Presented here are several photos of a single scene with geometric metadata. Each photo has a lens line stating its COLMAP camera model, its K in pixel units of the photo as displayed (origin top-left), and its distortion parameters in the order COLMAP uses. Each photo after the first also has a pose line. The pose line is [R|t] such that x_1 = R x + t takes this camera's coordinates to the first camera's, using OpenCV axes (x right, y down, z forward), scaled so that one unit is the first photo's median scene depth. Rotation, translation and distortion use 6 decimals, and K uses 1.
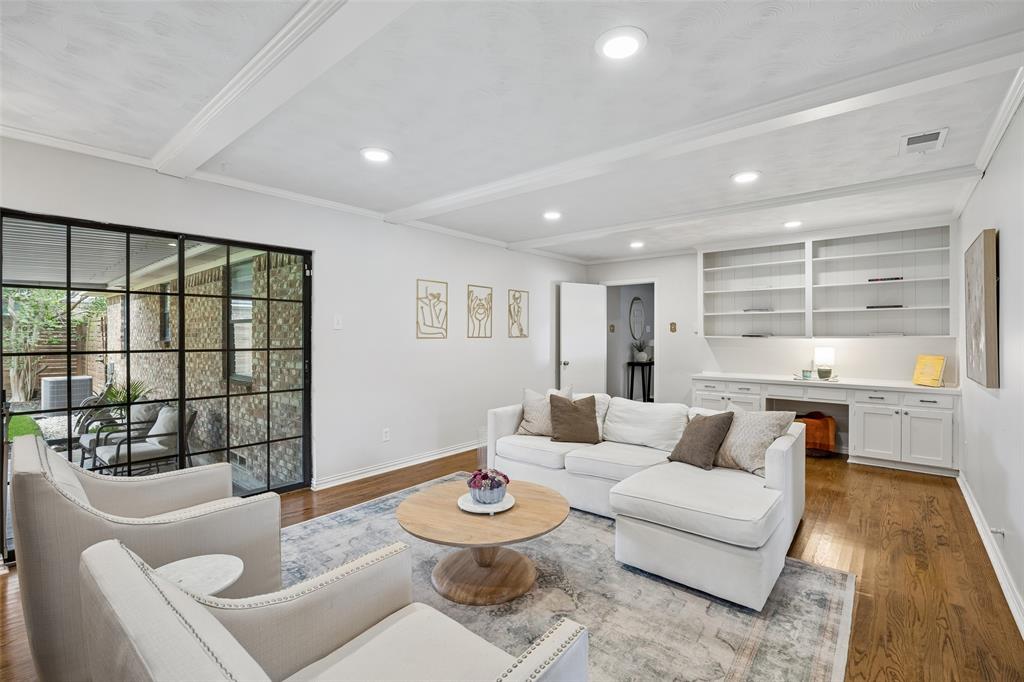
lens RADIAL K [[454.5, 0, 517.6], [0, 454.5, 339.3], [0, 0, 1]] dist [-0.015221, 0.000056]
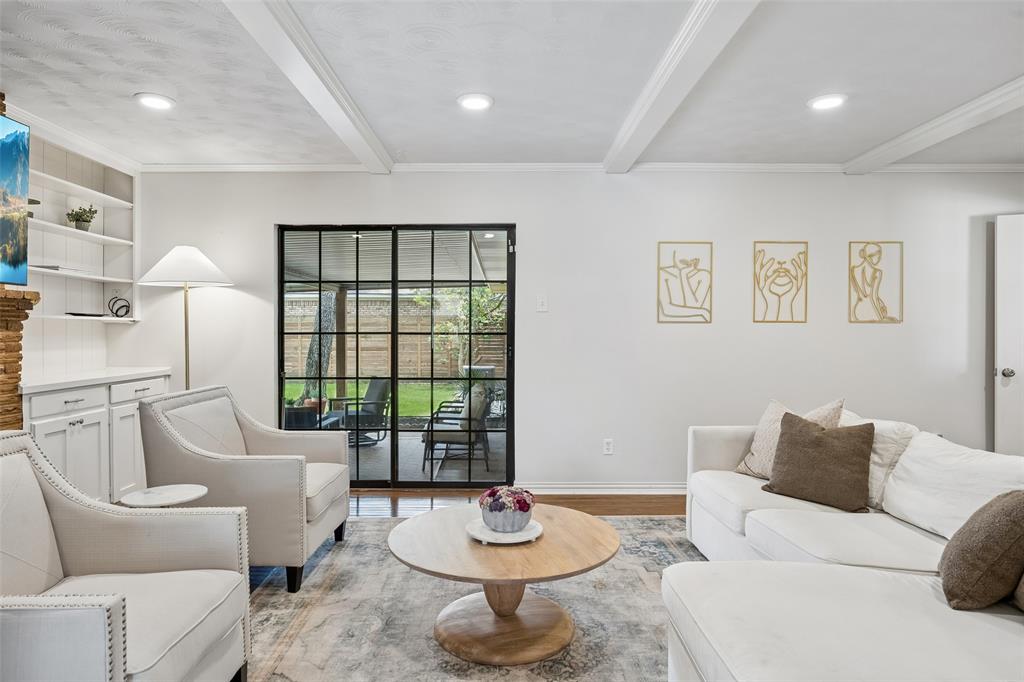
lens RADIAL K [[599.0, 0, 507.5], [0, 599.0, 336.9], [0, 0, 1]] dist [-0.004123, 0.000064]
pose [[0.644463, 0.005445, -0.764616, 0.428390], [-0.006782, 0.999976, 0.001404, 0.024731], [0.764605, 0.004281, 0.644485, 0.229121]]
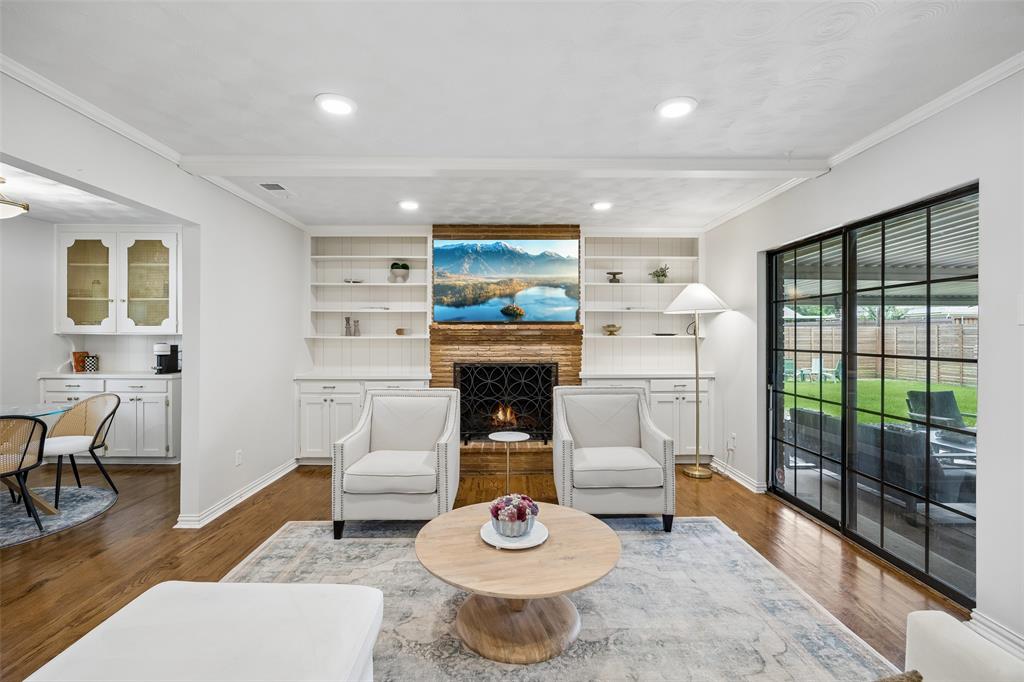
lens RADIAL K [[458.2, 0, 509.4], [0, 458.2, 335.0], [0, 0, 1]] dist [-0.014567, 0.000035]
pose [[-0.761722, -0.001390, -0.647903, 0.307399], [-0.006216, 0.999967, 0.005162, -0.009957], [0.647874, 0.007959, -0.761706, 1.025364]]
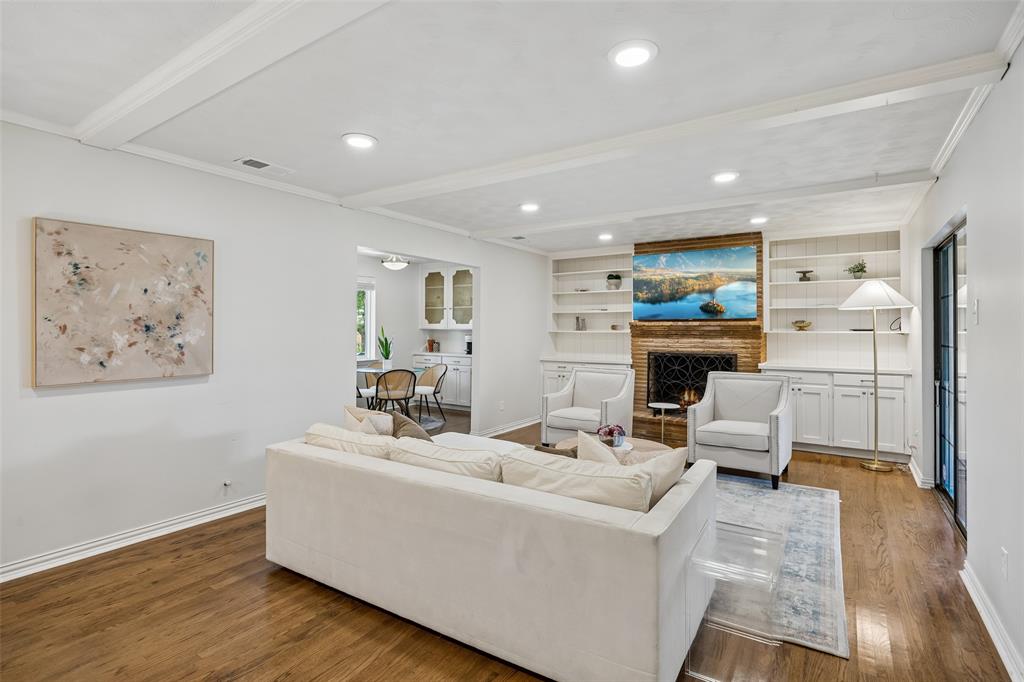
lens RADIAL K [[492.8, 0, 515.0], [0, 492.8, 325.4], [0, 0, 1]] dist [-0.001920, -0.000041]
pose [[-0.994441, -0.002933, -0.105253, 0.256435], [-0.003062, 0.999995, 0.001066, -0.018745], [0.105249, 0.001382, -0.994445, 1.588202]]
